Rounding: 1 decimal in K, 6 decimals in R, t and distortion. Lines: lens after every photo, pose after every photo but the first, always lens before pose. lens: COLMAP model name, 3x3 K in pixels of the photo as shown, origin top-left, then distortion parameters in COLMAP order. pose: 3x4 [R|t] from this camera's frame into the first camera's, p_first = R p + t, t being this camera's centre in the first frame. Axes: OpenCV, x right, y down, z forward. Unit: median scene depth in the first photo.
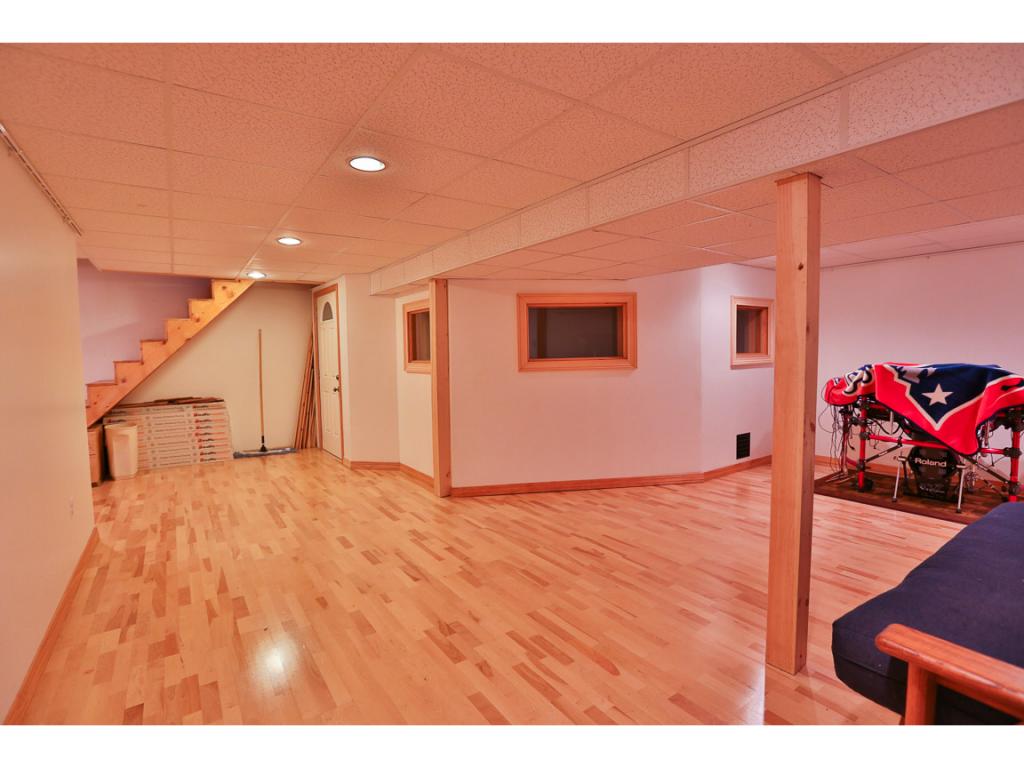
lens RADIAL K [[497.5, 0, 511.5], [0, 497.5, 385.7], [0, 0, 1]] dist [-0.052542, 0.016782]
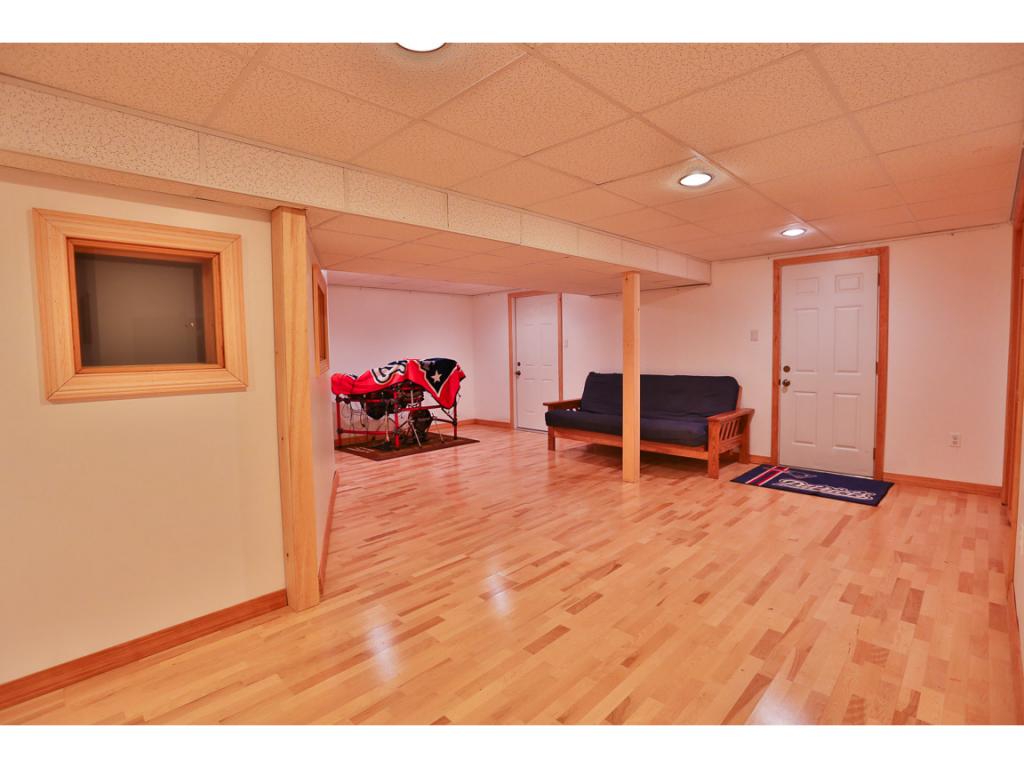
lens RADIAL K [[497.5, 0, 511.7], [0, 497.5, 380.2], [0, 0, 1]] dist [-0.052542, 0.016782]
pose [[-0.191015, -0.039035, 0.980811, -0.891938], [0.089216, 0.994383, 0.056950, -0.044781], [-0.977524, 0.098382, -0.186459, 1.086078]]
